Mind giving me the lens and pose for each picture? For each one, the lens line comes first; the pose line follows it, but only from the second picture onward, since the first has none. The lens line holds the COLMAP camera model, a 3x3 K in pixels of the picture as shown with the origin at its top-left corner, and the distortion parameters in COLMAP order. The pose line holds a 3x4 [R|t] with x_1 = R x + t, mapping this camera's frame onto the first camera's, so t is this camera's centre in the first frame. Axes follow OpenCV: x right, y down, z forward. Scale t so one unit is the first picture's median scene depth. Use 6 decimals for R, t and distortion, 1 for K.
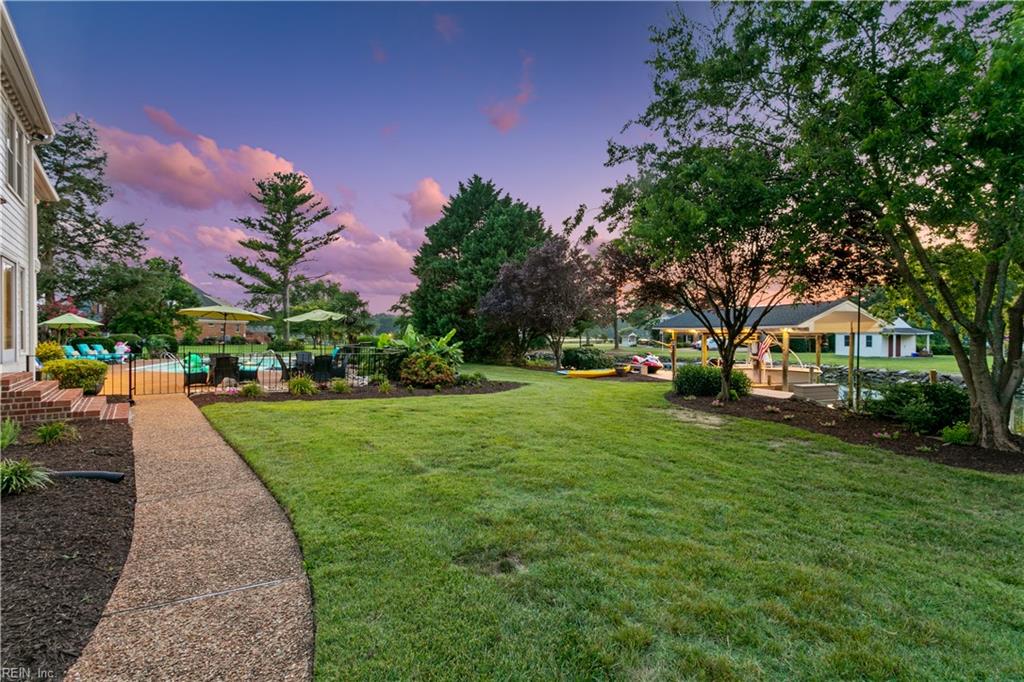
lens RADIAL K [[494.1, 0, 515.4], [0, 494.1, 341.8], [0, 0, 1]] dist [0.020825, 0.000823]
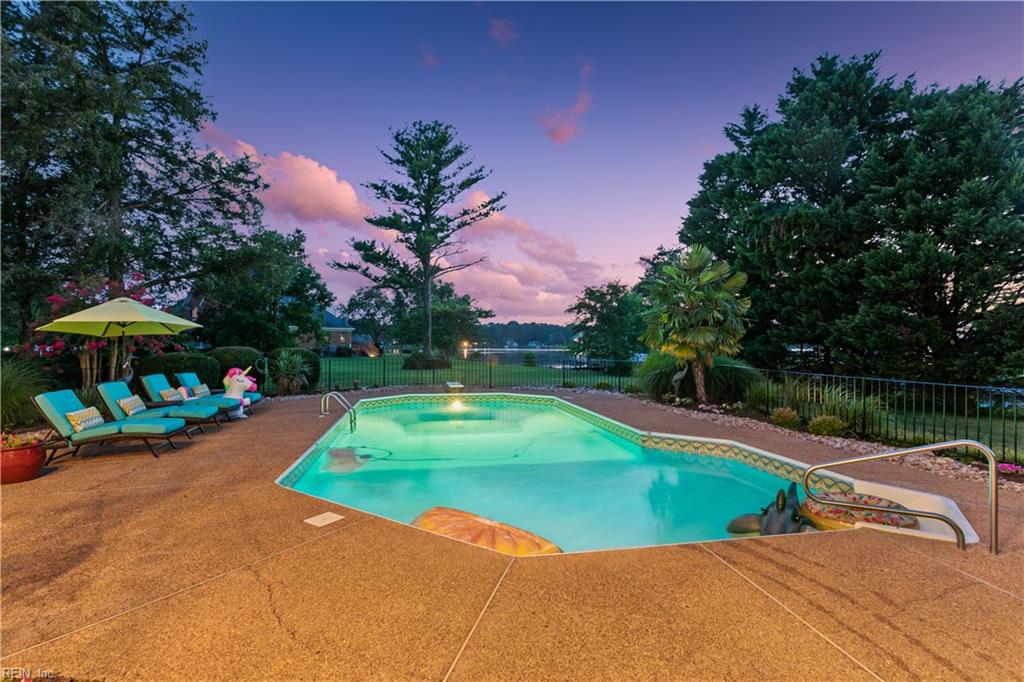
lens RADIAL K [[494.1, 0, 509.4], [0, 494.1, 339.6], [0, 0, 1]] dist [0.020825, 0.000823]
pose [[0.992295, 0.000689, -0.123895, -0.313775], [-0.003511, 0.999739, -0.022560, -0.009277], [0.123847, 0.022821, 0.992039, 0.377527]]
